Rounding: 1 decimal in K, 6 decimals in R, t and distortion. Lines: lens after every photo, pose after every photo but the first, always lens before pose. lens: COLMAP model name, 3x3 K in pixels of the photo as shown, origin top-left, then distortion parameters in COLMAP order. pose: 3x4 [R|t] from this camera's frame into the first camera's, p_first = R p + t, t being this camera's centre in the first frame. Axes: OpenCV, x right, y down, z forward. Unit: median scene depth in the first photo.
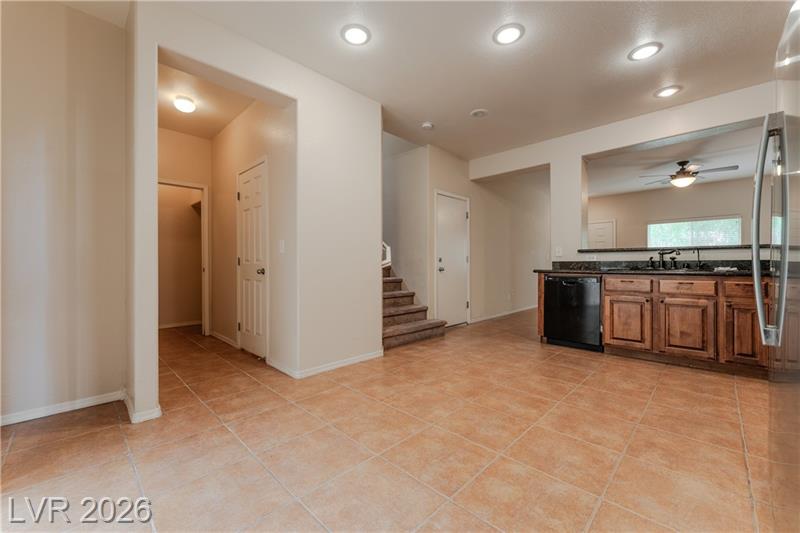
lens RADIAL K [[324.9, 0, 400.0], [0, 324.9, 266.5], [0, 0, 1]] dist [0.000937, 0.000052]
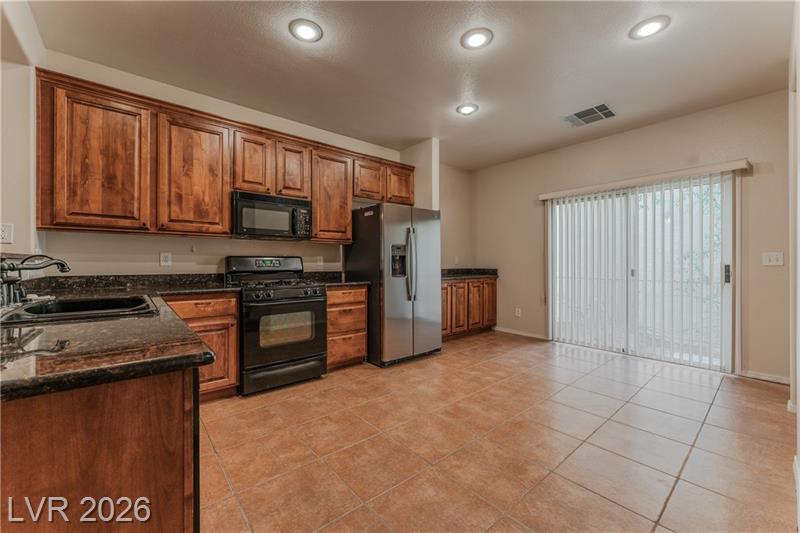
lens RADIAL K [[315.9, 0, 399.3], [0, 315.9, 261.0], [0, 0, 1]] dist [0.000429, 0.000064]
pose [[-0.994782, -0.001698, 0.102006, 0.385662], [-0.001184, 0.999986, 0.005105, -0.062617], [-0.102013, 0.004958, -0.994771, 1.602872]]
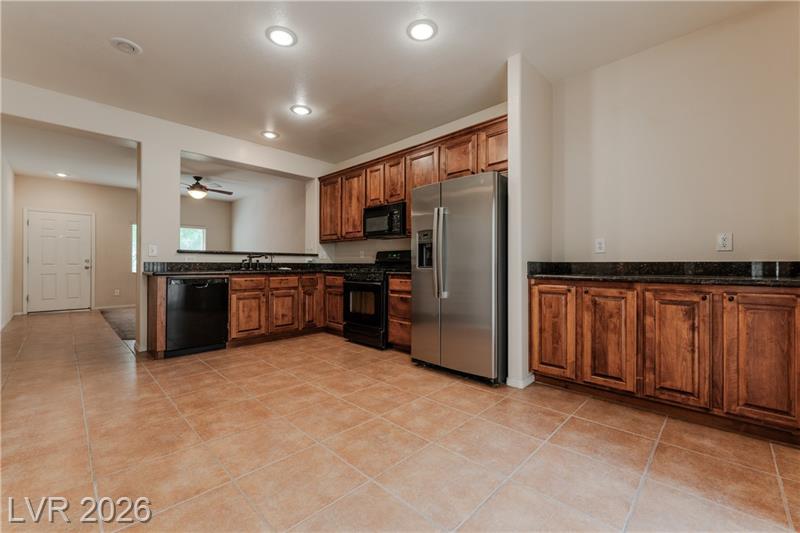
lens RADIAL K [[328.4, 0, 400.0], [0, 328.4, 266.5], [0, 0, 1]] dist [-0.002190, -0.000105]
pose [[-0.000537, -0.002040, 0.999998, -0.551373], [0.004962, 0.999986, 0.002043, -0.003889], [-0.999988, 0.004963, -0.000527, 0.522723]]
